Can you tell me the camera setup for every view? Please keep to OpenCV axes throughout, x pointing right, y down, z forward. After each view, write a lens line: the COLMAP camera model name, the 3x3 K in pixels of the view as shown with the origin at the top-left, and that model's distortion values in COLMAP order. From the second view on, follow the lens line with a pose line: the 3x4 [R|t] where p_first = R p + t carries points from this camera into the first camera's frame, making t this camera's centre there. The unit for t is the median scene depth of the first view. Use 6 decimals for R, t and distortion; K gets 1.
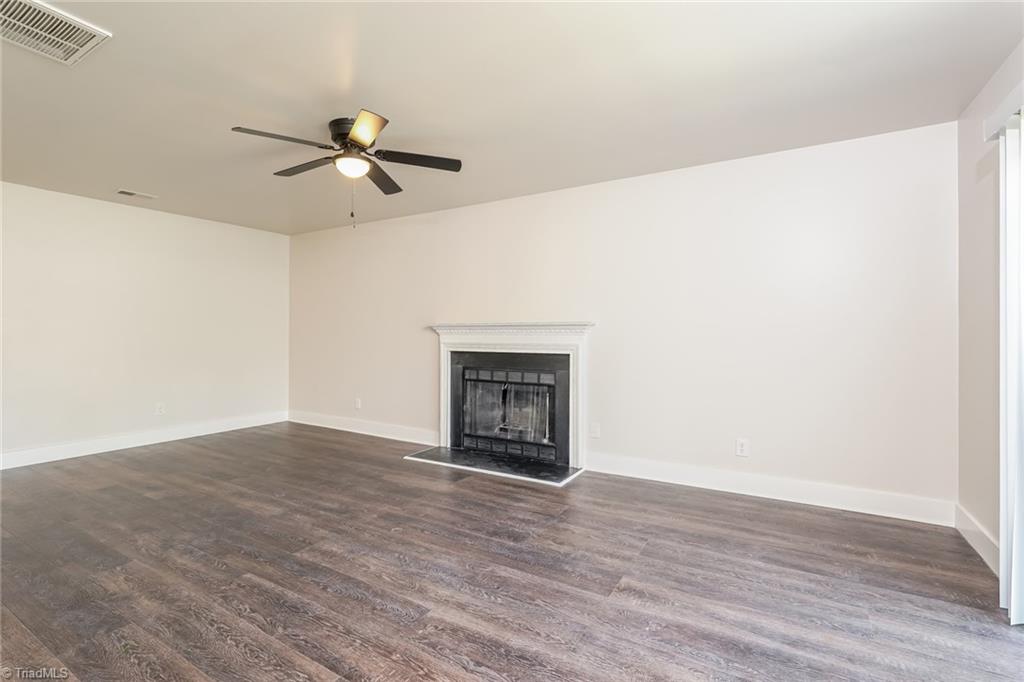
lens RADIAL K [[454.9, 0, 514.5], [0, 454.9, 332.0], [0, 0, 1]] dist [0.001206, 0.000404]
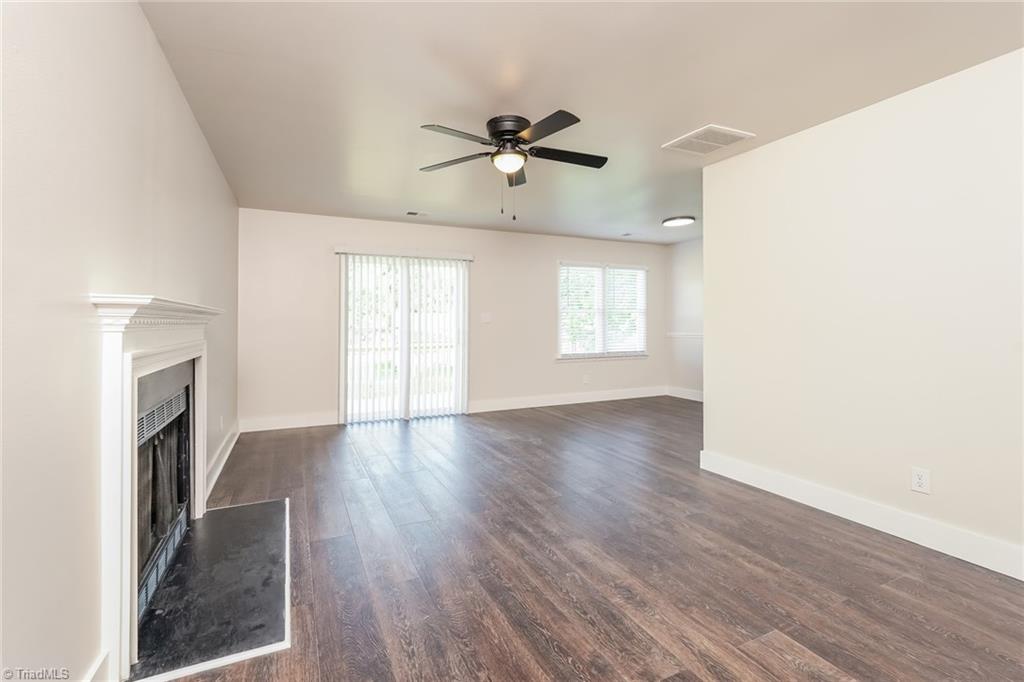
lens RADIAL K [[454.9, 0, 514.5], [0, 454.9, 332.0], [0, 0, 1]] dist [0.001206, 0.000404]
pose [[-0.823894, -0.009590, 0.566663, -0.891300], [0.001626, 0.999813, 0.019285, -0.001912], [-0.566742, 0.016811, -0.823724, 1.732377]]
